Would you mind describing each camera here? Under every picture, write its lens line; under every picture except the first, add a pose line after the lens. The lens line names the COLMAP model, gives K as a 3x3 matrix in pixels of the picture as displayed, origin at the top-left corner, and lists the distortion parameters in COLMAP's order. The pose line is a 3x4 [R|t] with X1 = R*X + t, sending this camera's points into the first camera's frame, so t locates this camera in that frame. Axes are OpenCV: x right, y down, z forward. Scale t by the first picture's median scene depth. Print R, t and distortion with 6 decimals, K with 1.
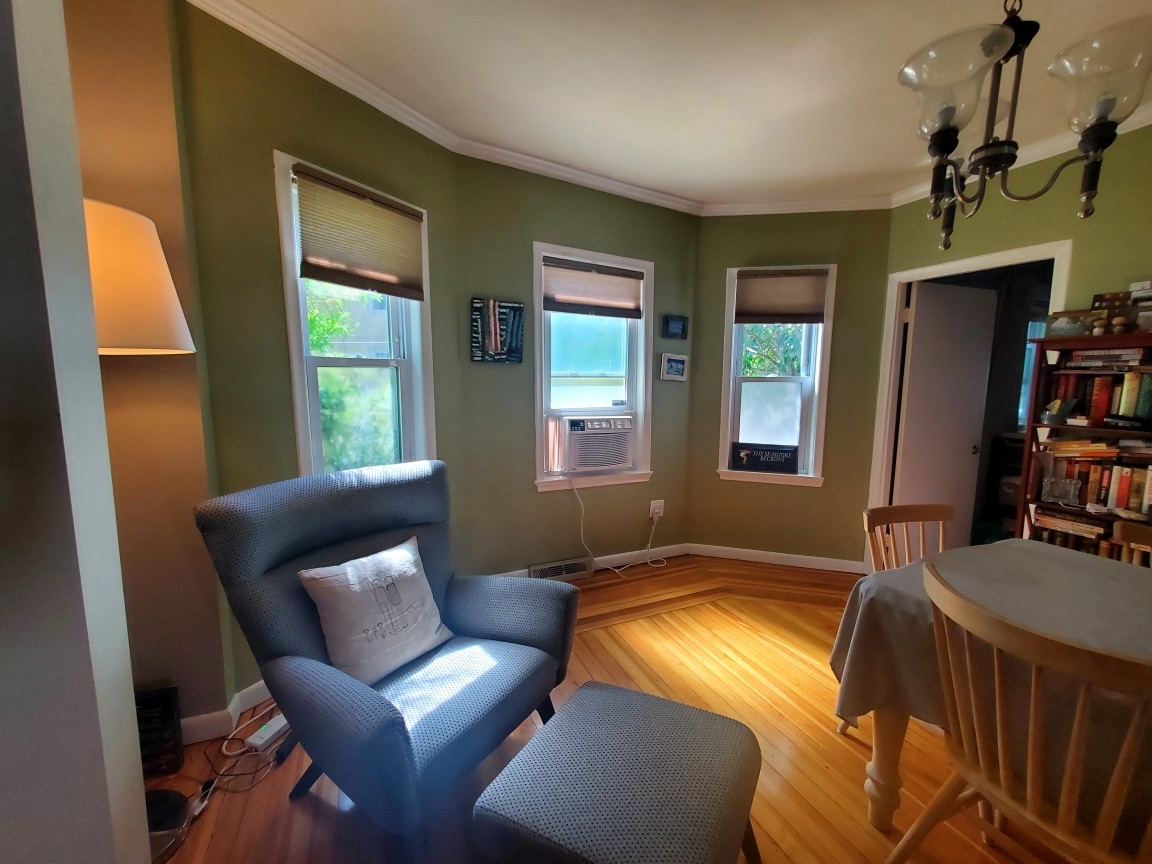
lens RADIAL K [[452.3, 0, 581.4], [0, 452.3, 433.4], [0, 0, 1]] dist [0.002147, -0.000188]
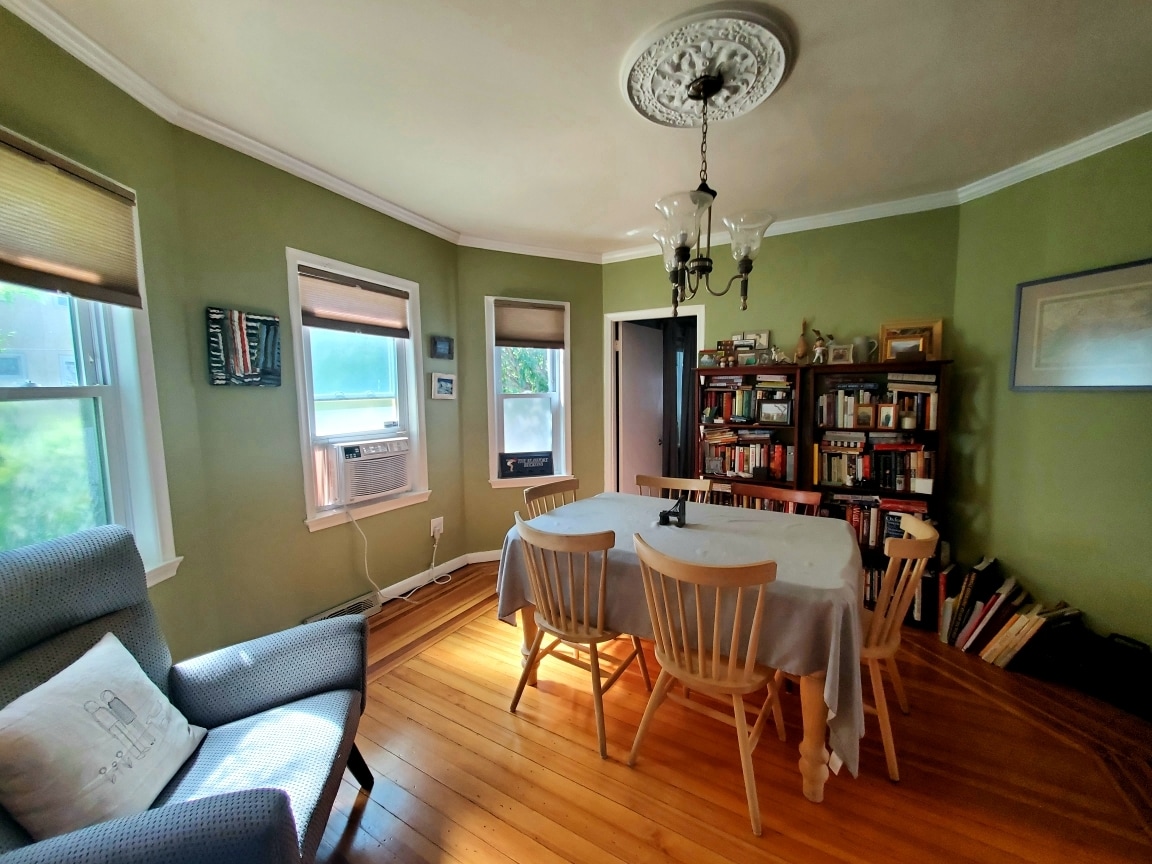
lens RADIAL K [[452.4, 0, 580.3], [0, 452.4, 433.5], [0, 0, 1]] dist [-0.008672, -0.000166]
pose [[0.818256, -0.072092, 0.570316, -0.156121], [0.082894, 0.996534, 0.007038, -0.024522], [-0.568846, 0.041517, 0.821395, -0.018912]]
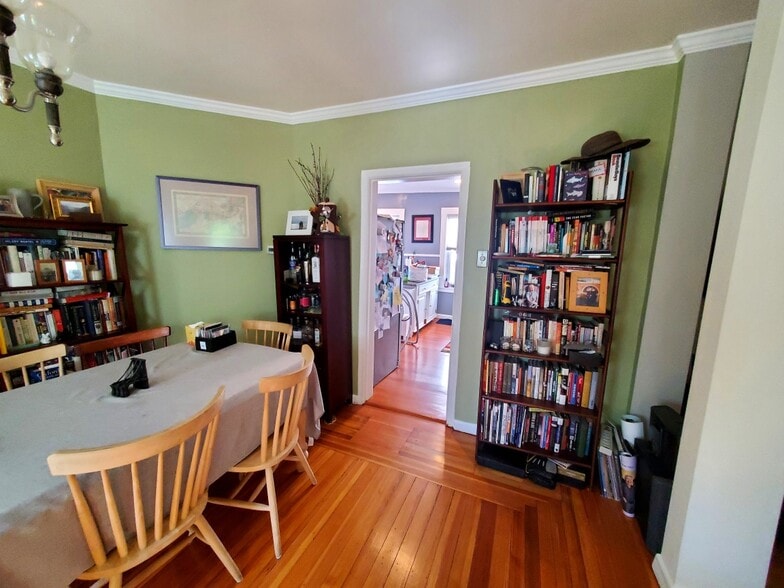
lens RADIAL K [[309.0, 0, 392.8], [0, 309.0, 295.6], [0, 0, 1]] dist [-0.003042, -0.000564]
pose [[-0.669414, -0.141205, 0.729346, -0.086695], [0.050611, 0.970820, 0.234408, -0.077090], [-0.741163, 0.193829, -0.642734, 0.339665]]
